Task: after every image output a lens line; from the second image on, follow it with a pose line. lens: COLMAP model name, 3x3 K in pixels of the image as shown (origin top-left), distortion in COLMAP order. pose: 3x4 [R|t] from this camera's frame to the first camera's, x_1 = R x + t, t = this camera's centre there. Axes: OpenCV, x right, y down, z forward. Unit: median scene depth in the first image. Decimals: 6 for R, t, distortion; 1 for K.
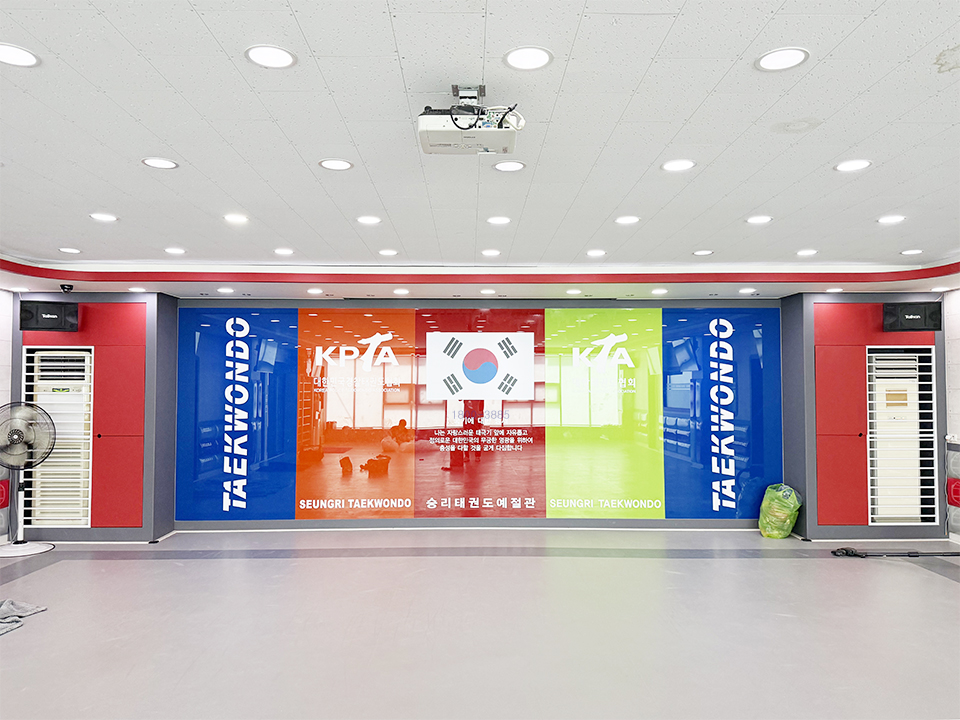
lens RADIAL K [[742.0, 0, 480.0], [0, 742.0, 360.0], [0, 0, 1]] dist [0.099609, -0.126900]
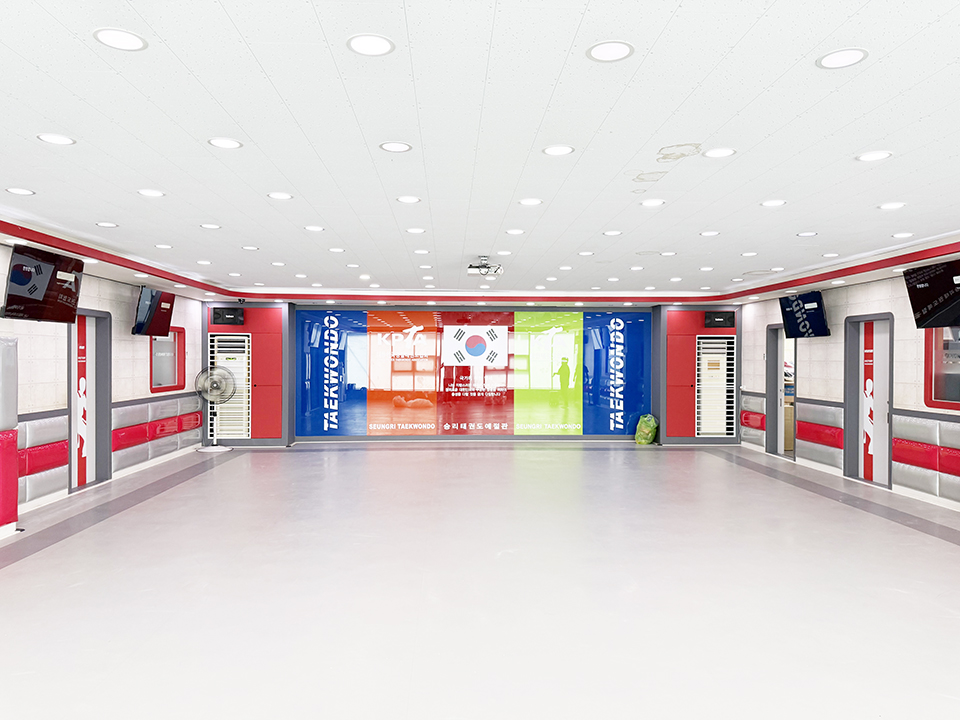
lens RADIAL K [[681.4, 0, 480.0], [0, 681.4, 360.0], [0, 0, 1]] dist [0.070037, -0.093142]
pose [[0.999573, 0.003434, 0.029008, -0.036449], [-0.004592, 0.999192, 0.039935, -0.022291], [-0.028847, -0.040051, 0.998781, -0.570641]]
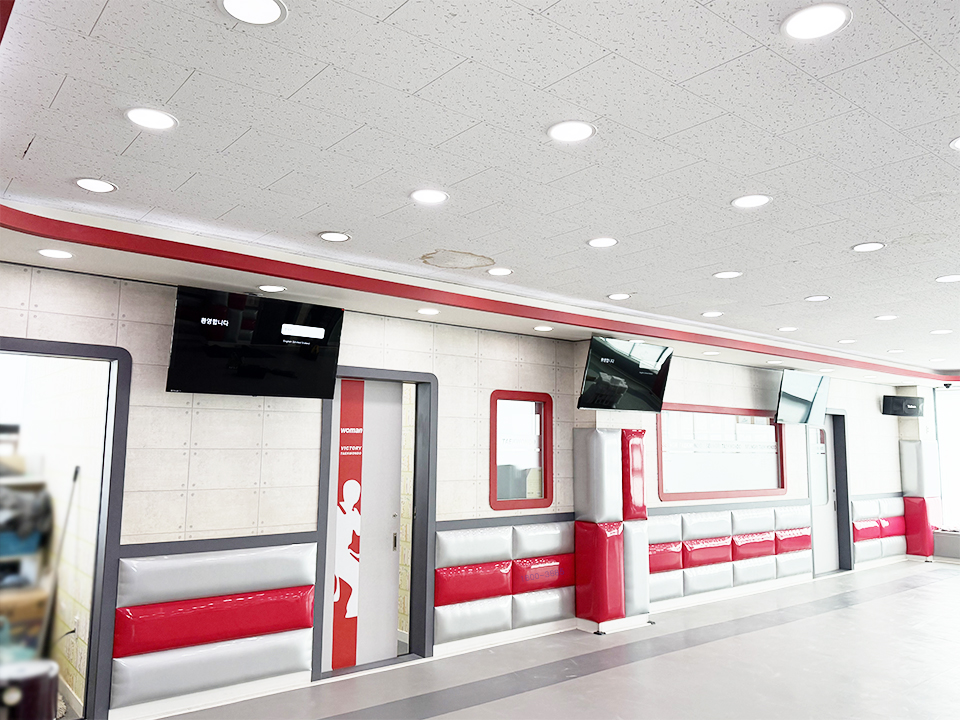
lens RADIAL K [[742.0, 0, 480.0], [0, 742.0, 360.0], [0, 0, 1]] dist [0.099609, -0.126900]
pose [[-0.613702, 0.088417, 0.784571, 0.005091], [-0.037329, 0.989349, -0.140693, 0.034314], [-0.788655, -0.115631, -0.603865, 0.893829]]
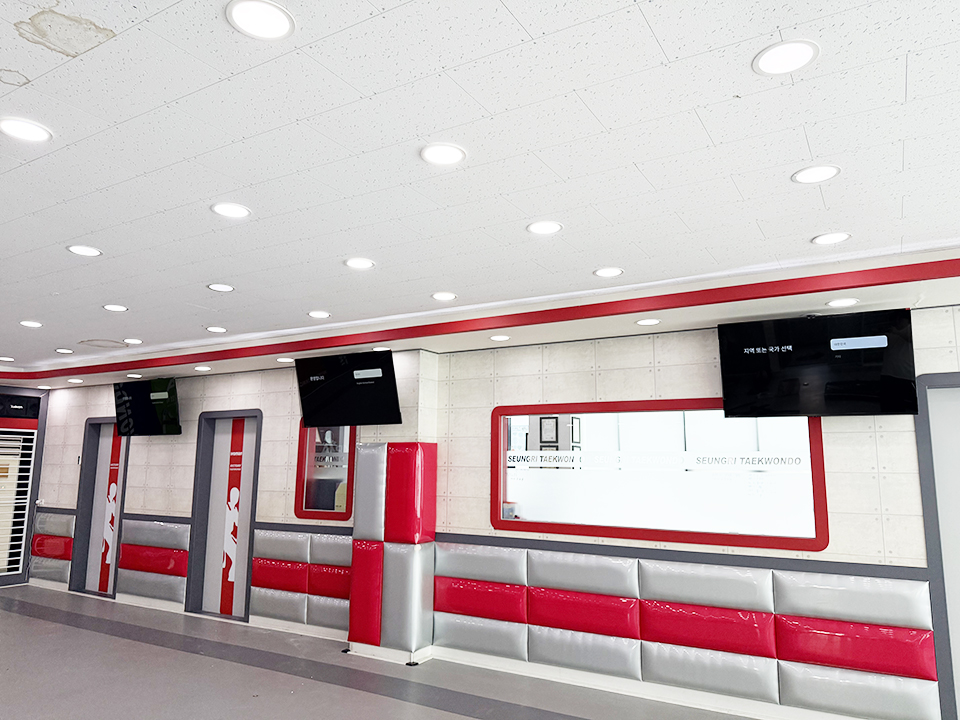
lens RADIAL K [[667.2, 0, 491.3], [0, 667.2, 356.5], [0, 0, 1]] dist [0.028075, -0.045609]
pose [[0.515181, 0.144594, 0.844797, 0.015425], [-0.038193, 0.988561, -0.145909, -0.006307], [-0.856230, 0.042904, 0.514810, -0.259846]]
